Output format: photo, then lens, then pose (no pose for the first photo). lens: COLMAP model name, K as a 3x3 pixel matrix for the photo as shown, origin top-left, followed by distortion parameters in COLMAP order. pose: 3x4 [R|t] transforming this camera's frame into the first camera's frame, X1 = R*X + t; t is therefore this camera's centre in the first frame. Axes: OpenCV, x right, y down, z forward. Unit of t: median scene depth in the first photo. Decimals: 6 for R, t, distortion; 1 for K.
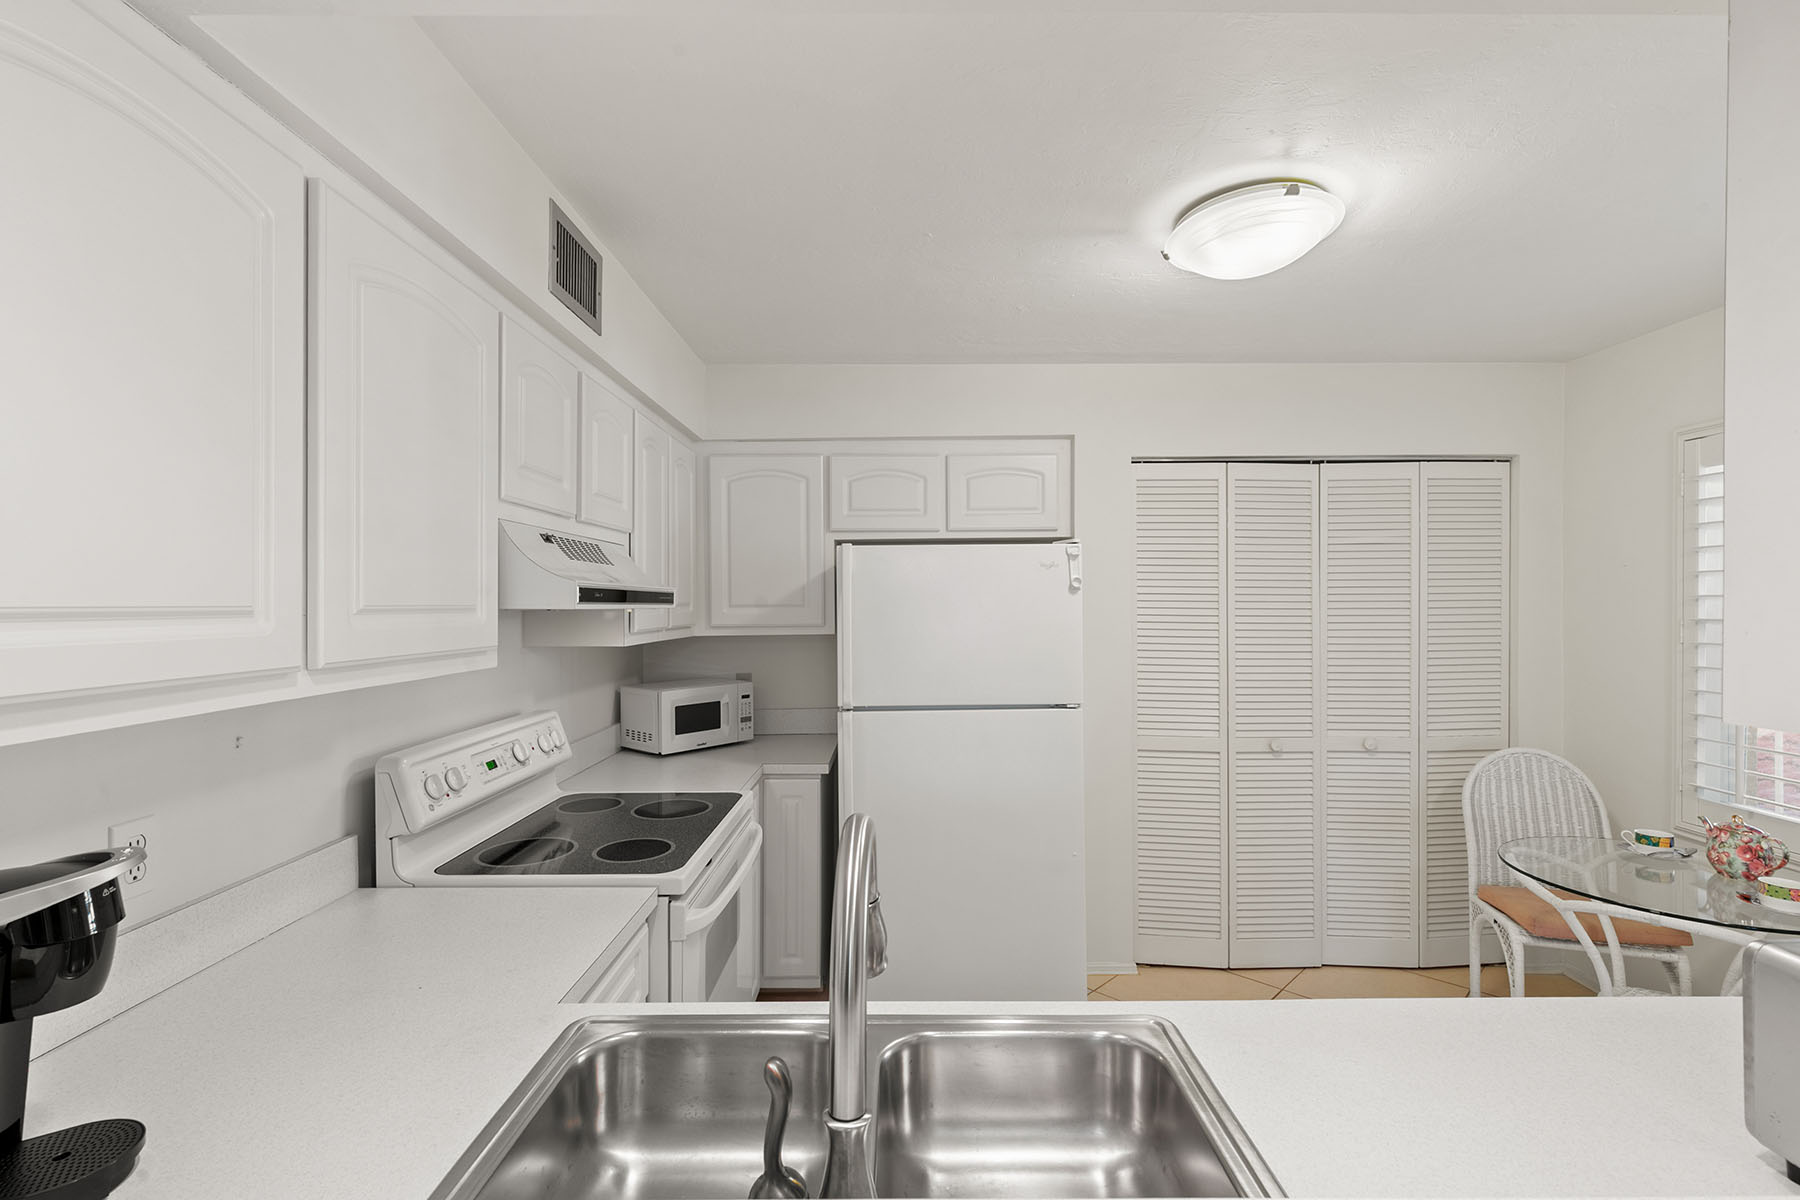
lens RADIAL K [[805.2, 0, 900.5], [0, 805.2, 604.4], [0, 0, 1]] dist [0.008276, -0.000614]
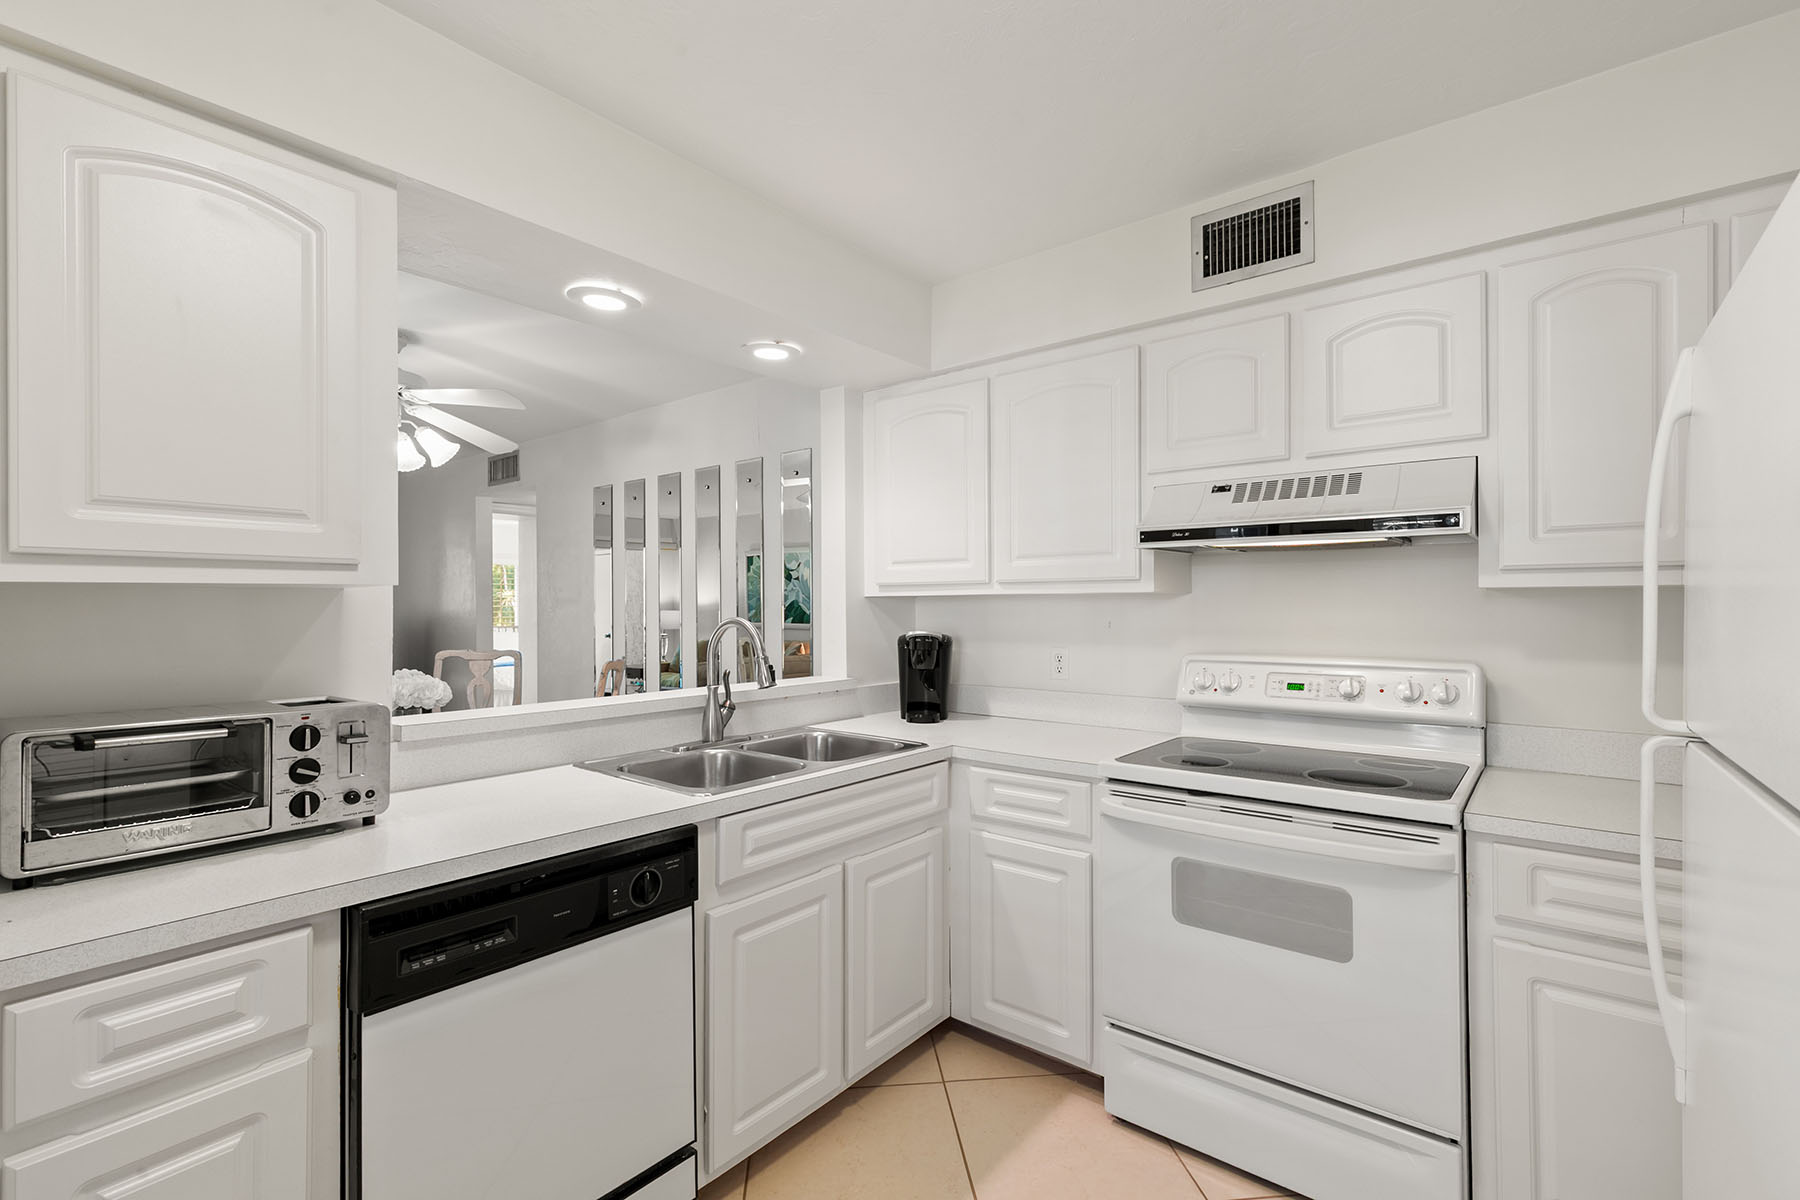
lens RADIAL K [[805.2, 0, 900.5], [0, 805.2, 604.4], [0, 0, 1]] dist [0.008276, -0.000614]
pose [[-0.632755, -0.000095, -0.774352, 0.494970], [0.001208, 0.999999, -0.001111, 0.056541], [0.774351, -0.001638, -0.632754, 0.872489]]
